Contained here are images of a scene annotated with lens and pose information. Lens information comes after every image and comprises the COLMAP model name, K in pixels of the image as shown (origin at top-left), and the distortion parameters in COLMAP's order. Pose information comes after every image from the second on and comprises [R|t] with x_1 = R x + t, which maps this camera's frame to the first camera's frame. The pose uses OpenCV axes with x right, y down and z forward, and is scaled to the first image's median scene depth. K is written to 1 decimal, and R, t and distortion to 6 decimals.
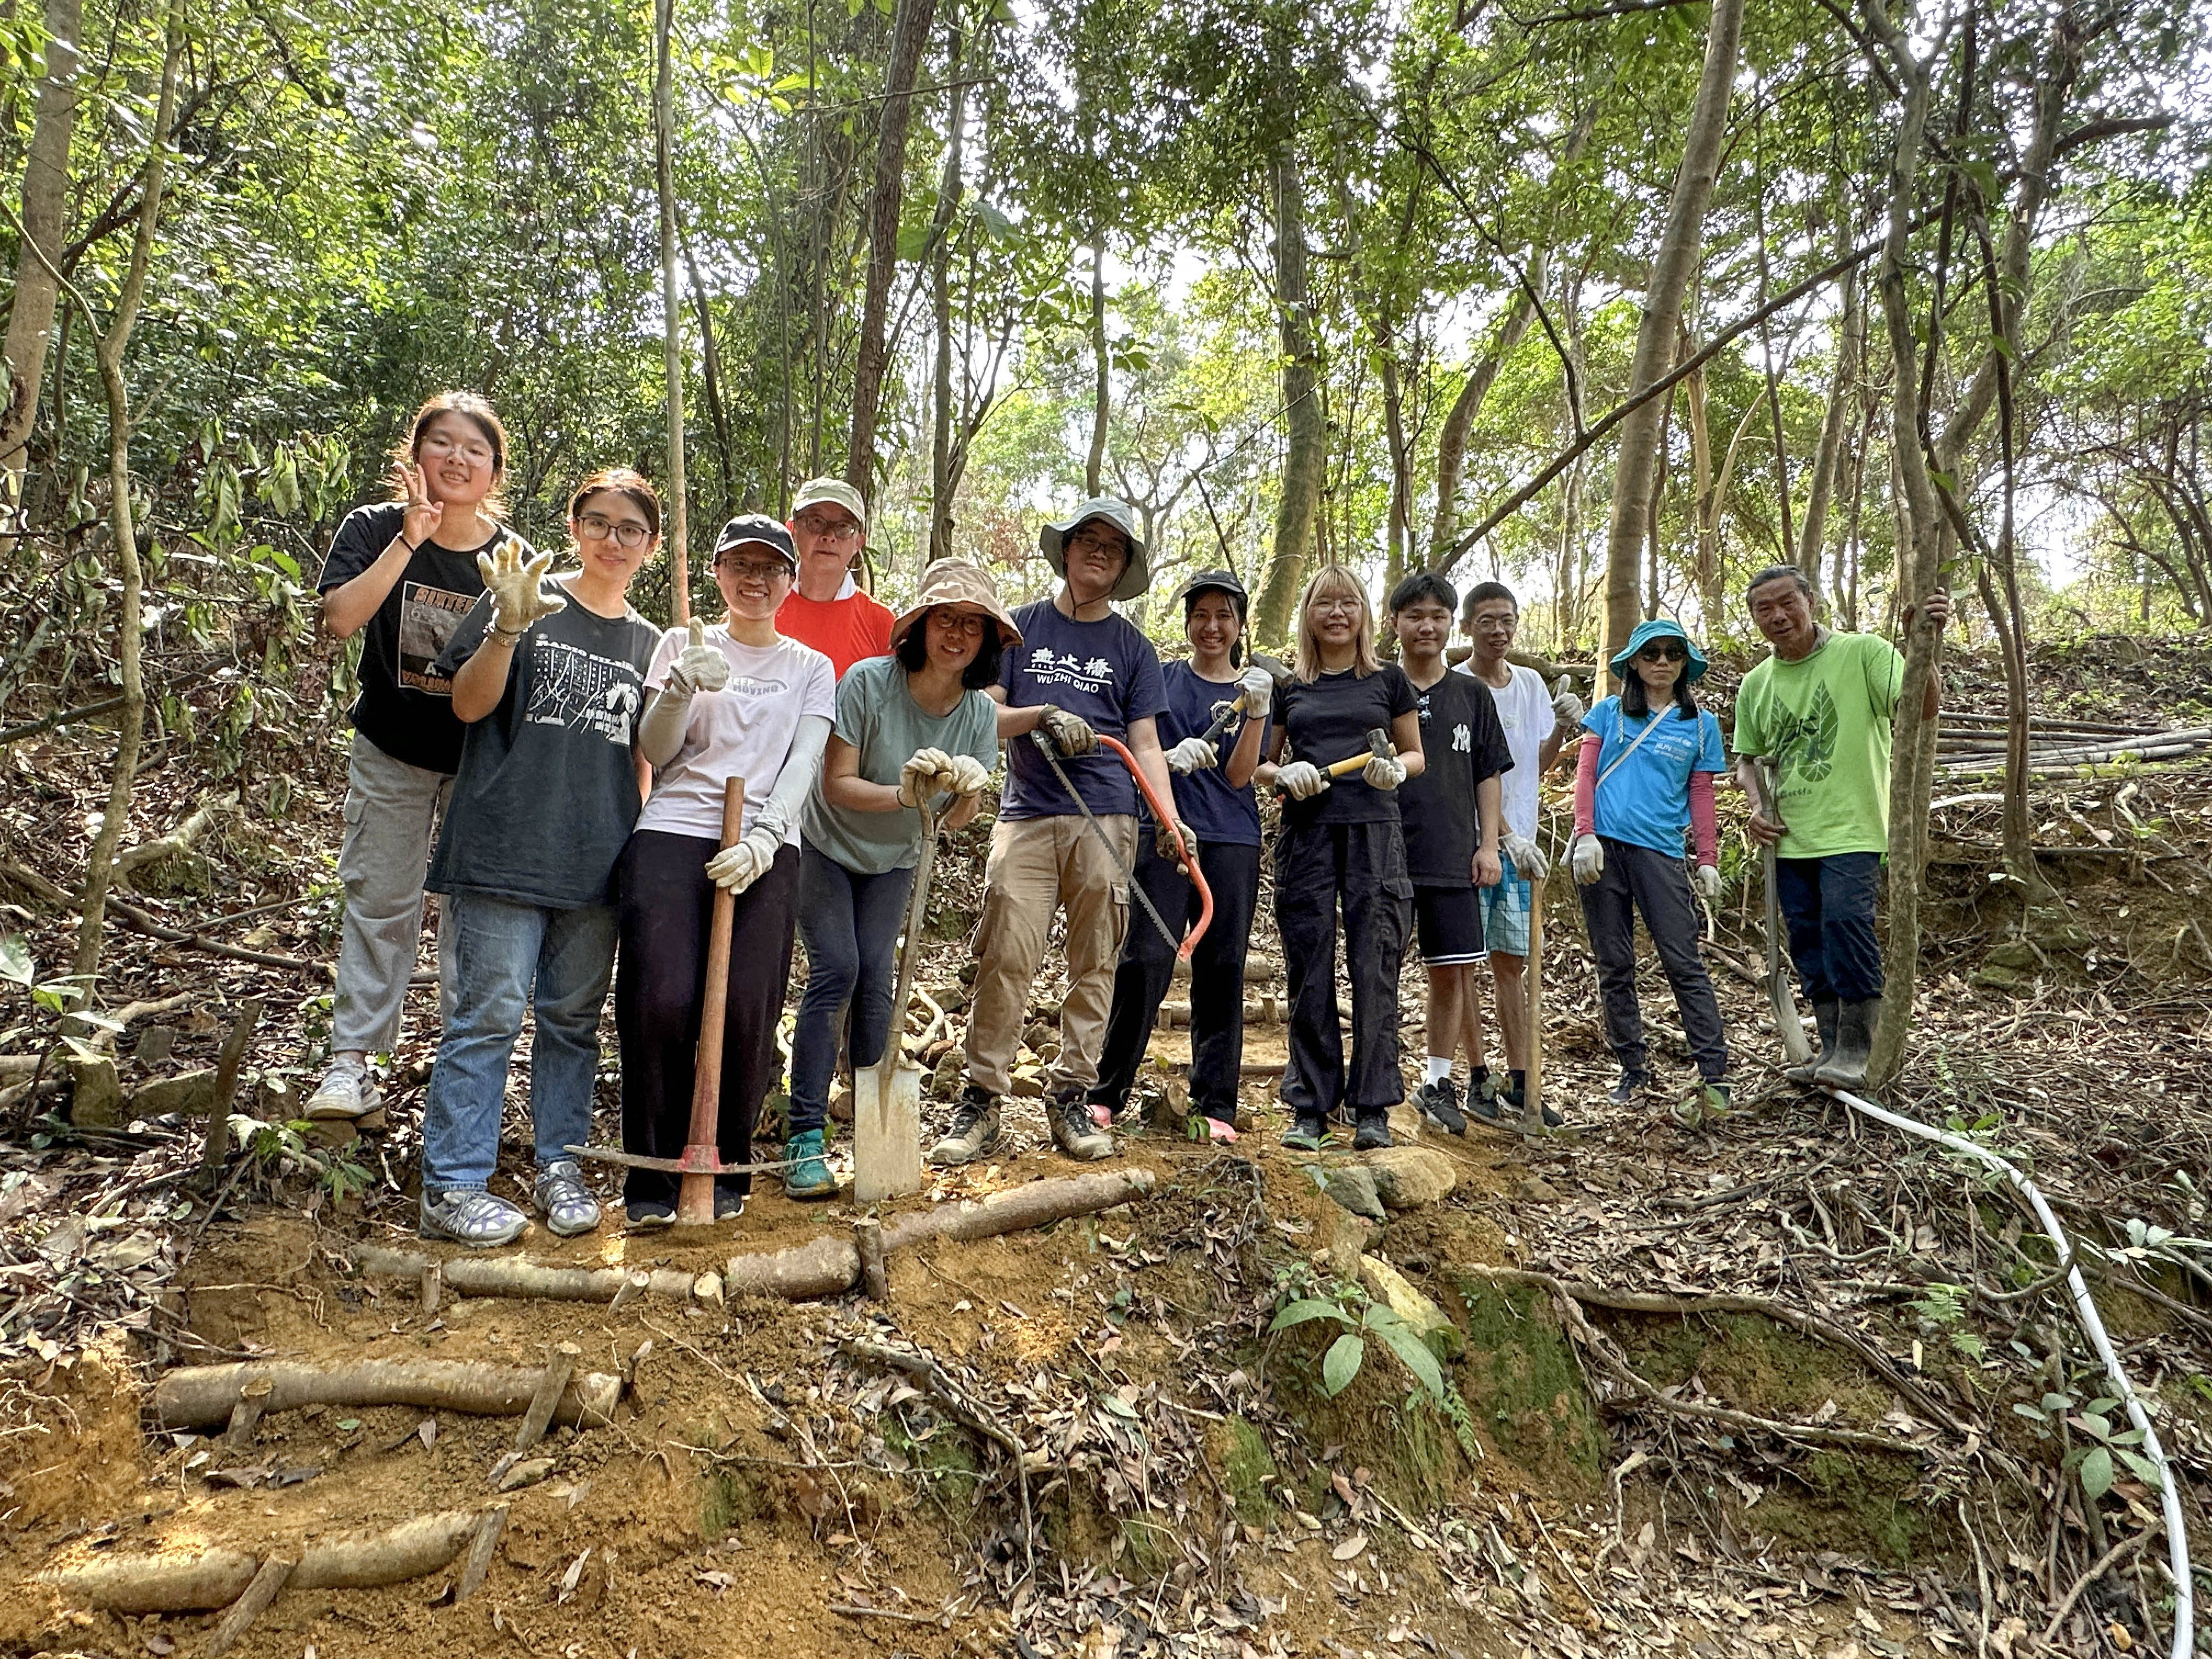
lens RADIAL K [[1278.5, 0, 1108.1], [0, 1278.5, 830.7], [0, 0, 1]] dist [-0.003784, 0.000683]
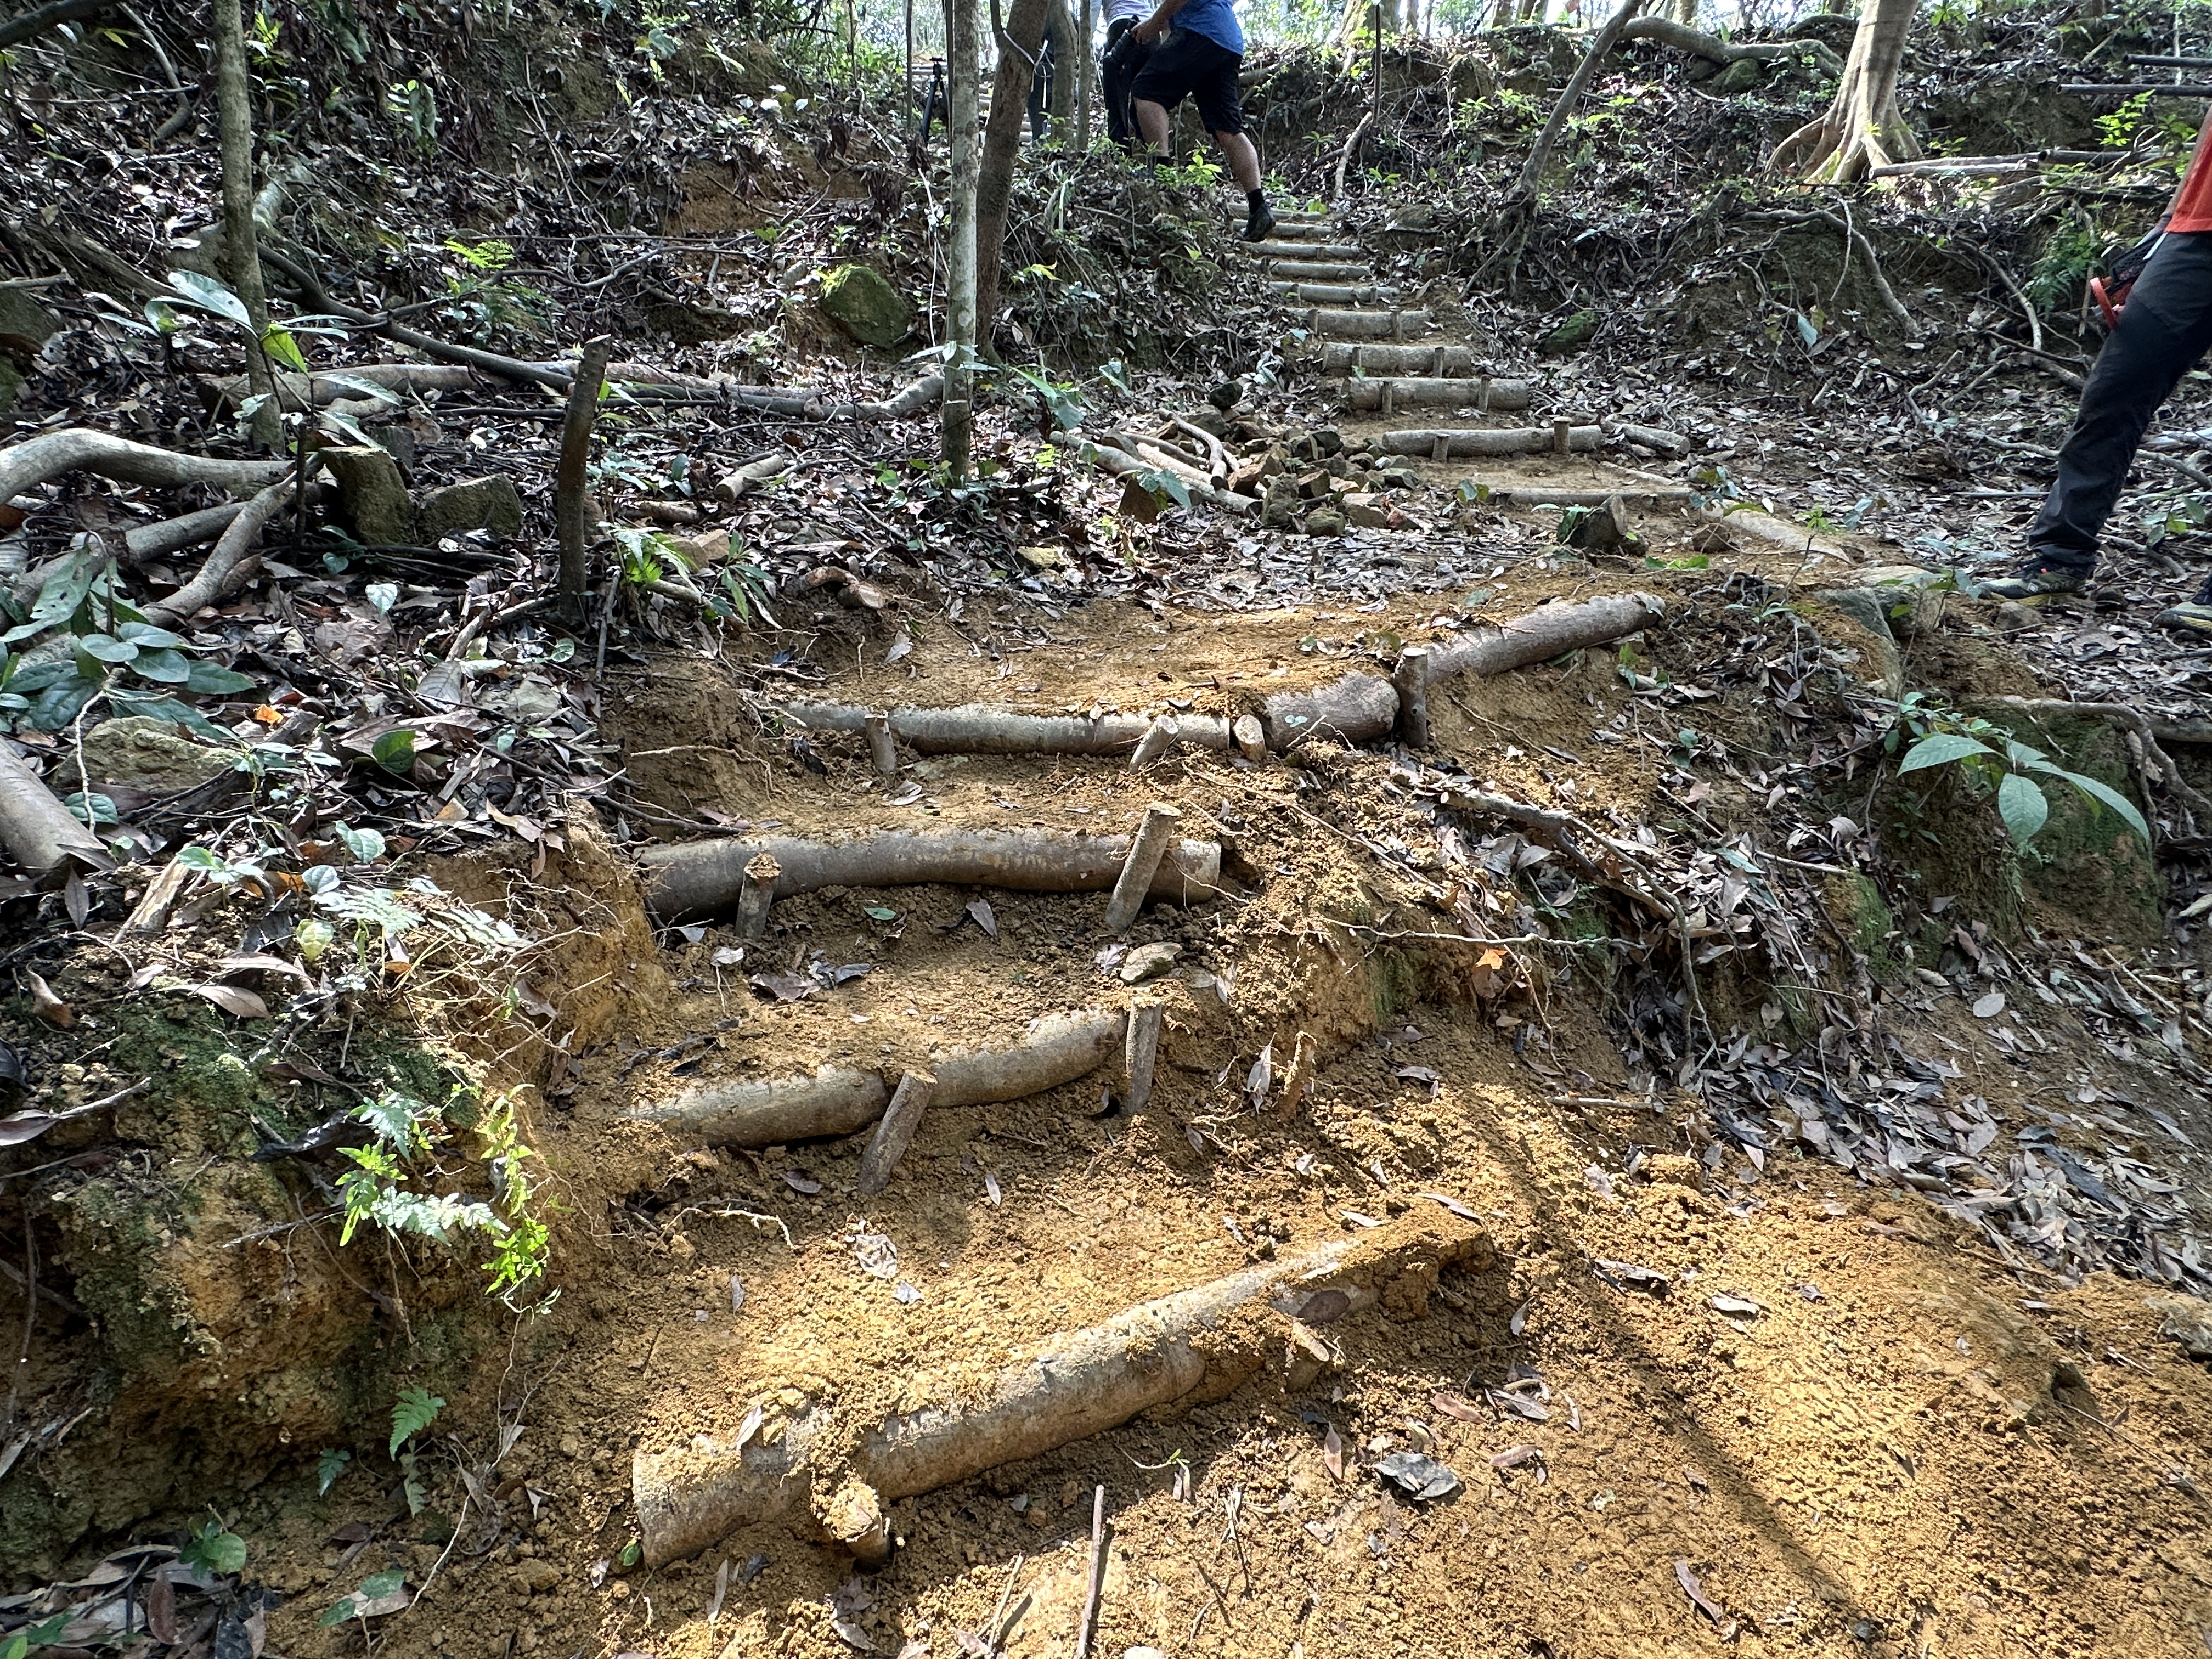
lens RADIAL K [[1220.0, 0, 1104.5], [0, 1220.0, 831.8], [0, 0, 1]] dist [-0.002817, 0.001882]
pose [[0.999694, -0.023872, 0.006550, -0.418000], [0.019394, 0.919747, 0.392032, 0.123616], [-0.015383, -0.391785, 0.919928, 0.305921]]
